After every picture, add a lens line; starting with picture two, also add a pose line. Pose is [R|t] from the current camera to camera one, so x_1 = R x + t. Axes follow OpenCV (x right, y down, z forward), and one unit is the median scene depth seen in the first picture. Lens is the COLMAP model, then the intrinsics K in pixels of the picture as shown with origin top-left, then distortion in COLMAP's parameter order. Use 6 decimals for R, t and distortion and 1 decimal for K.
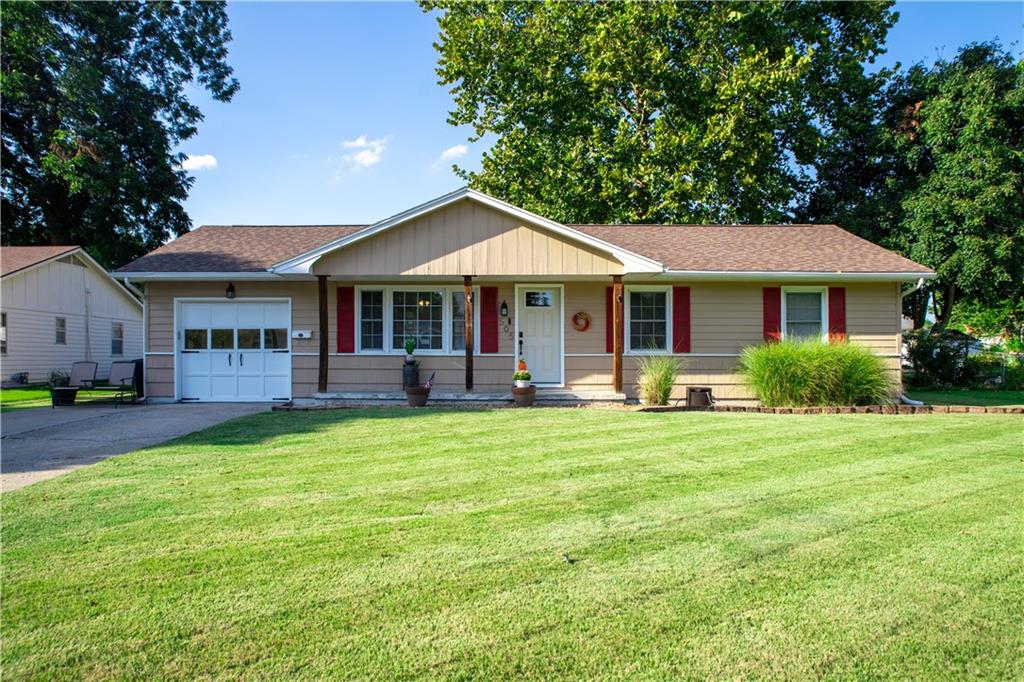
lens RADIAL K [[753.3, 0, 554.3], [0, 753.3, 342.6], [0, 0, 1]] dist [-0.113048, 0.132214]
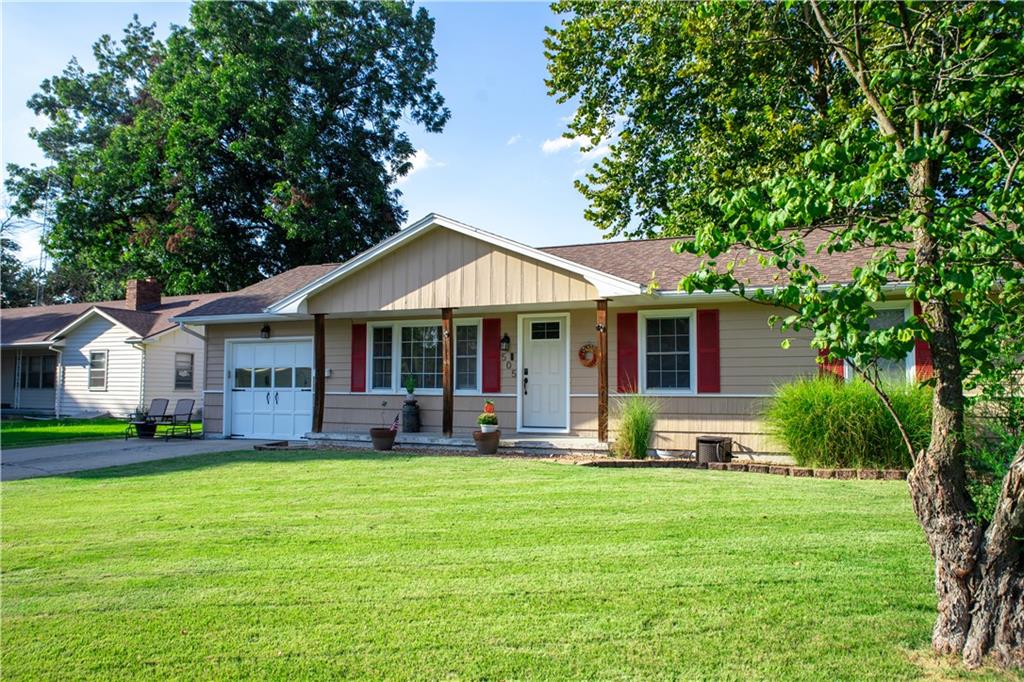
lens RADIAL K [[862.5, 0, 512.3], [0, 862.5, 338.4], [0, 0, 1]] dist [-0.097973, -0.000199]
pose [[0.884935, -0.025594, -0.465011, 0.415695], [0.006566, 0.999075, -0.042493, -0.006863], [0.465669, 0.034550, 0.884284, 0.105133]]
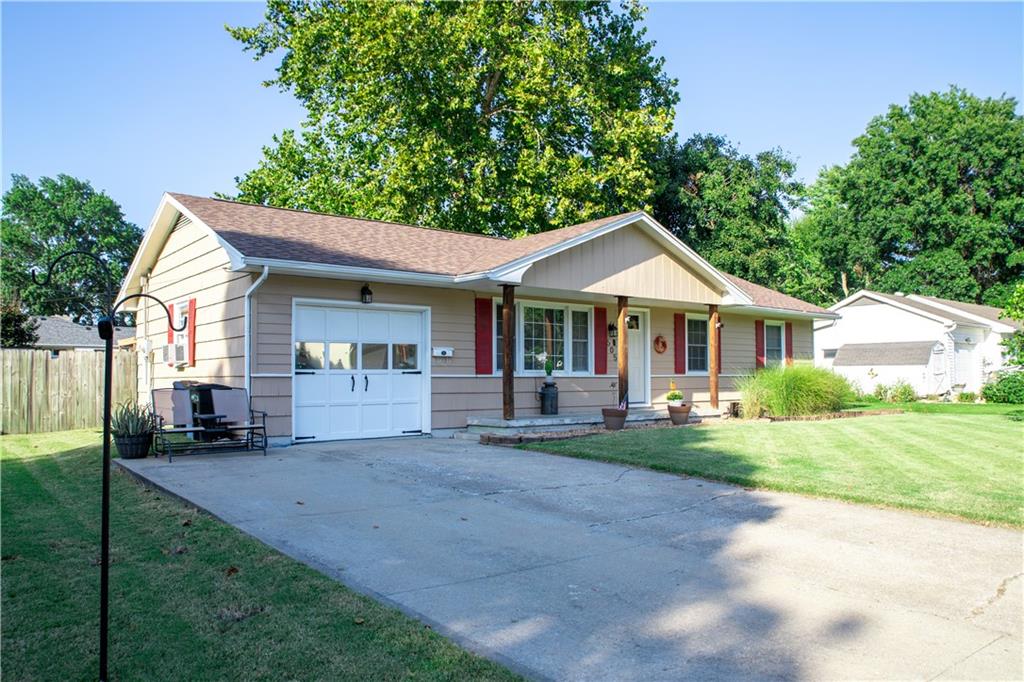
lens RADIAL K [[753.3, 0, 554.3], [0, 753.3, 342.6], [0, 0, 1]] dist [-0.113048, 0.132214]
pose [[0.778308, 0.025508, 0.627364, -0.762274], [-0.009001, 0.999525, -0.029473, 0.002056], [-0.627818, 0.017292, 0.778168, 0.265368]]
